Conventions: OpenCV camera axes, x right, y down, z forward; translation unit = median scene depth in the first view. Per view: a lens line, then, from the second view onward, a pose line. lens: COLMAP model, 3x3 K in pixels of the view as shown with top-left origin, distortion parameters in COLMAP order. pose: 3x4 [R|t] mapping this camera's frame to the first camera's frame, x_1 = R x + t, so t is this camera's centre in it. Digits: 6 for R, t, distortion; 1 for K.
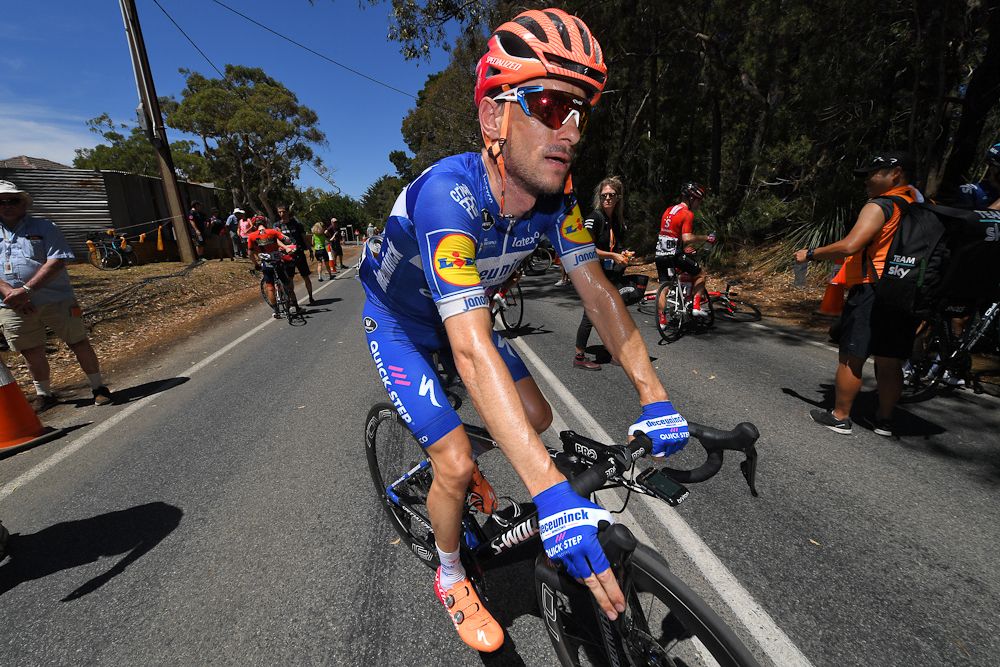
lens RADIAL K [[388.7, 0, 498.1], [0, 388.7, 338.0], [0, 0, 1]] dist [-0.024559, -0.000033]
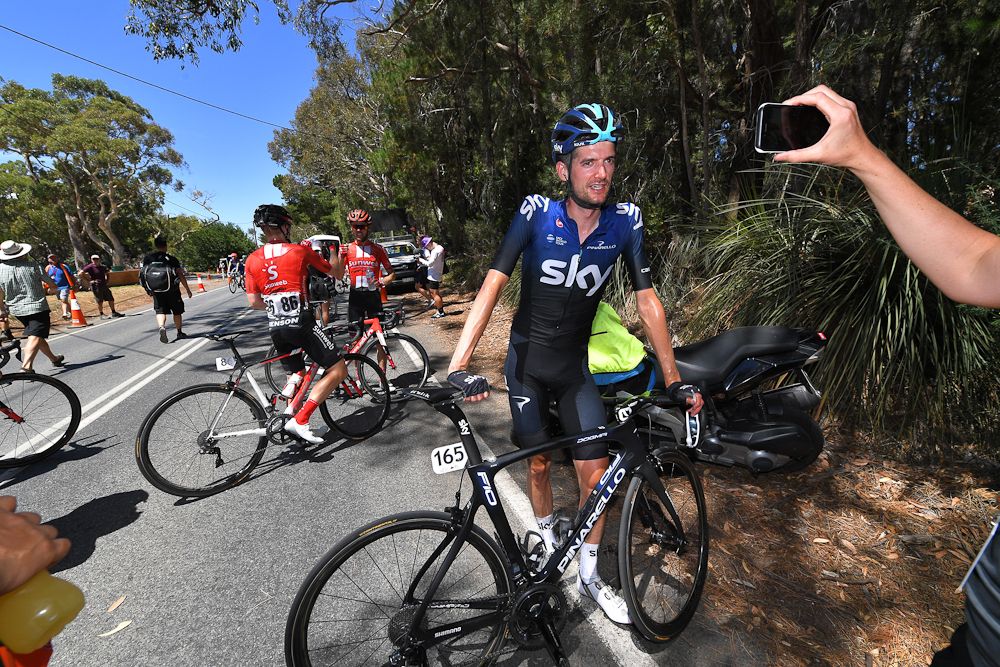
lens RADIAL K [[388.7, 0, 500.5], [0, 388.7, 337.1], [0, 0, 1]] dist [-0.024559, -0.000033]
pose [[0.980531, -0.058597, 0.187417, 0.074493], [0.070078, 0.996012, -0.055223, -0.014548], [-0.183434, 0.067282, 0.980727, 0.037113]]
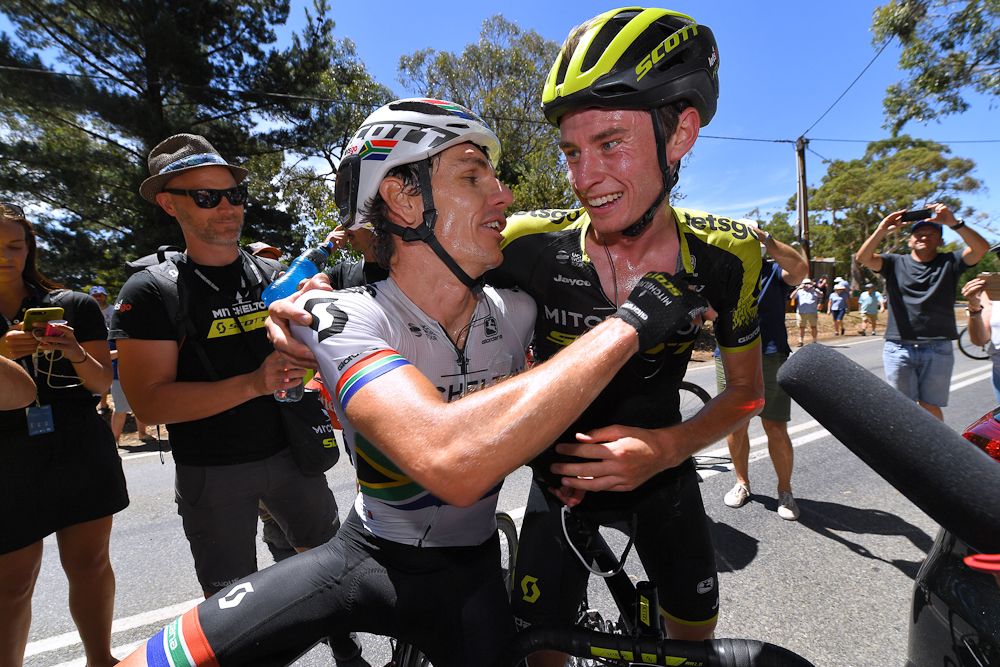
lens RADIAL K [[388.7, 0, 502.1], [0, 388.7, 330.5], [0, 0, 1]] dist [-0.024559, -0.000033]
pose [[0.247056, 0.065722, -0.966770, 0.102198], [-0.234865, 0.972009, 0.006059, 0.040094], [0.940107, 0.225563, 0.255577, -0.140594]]
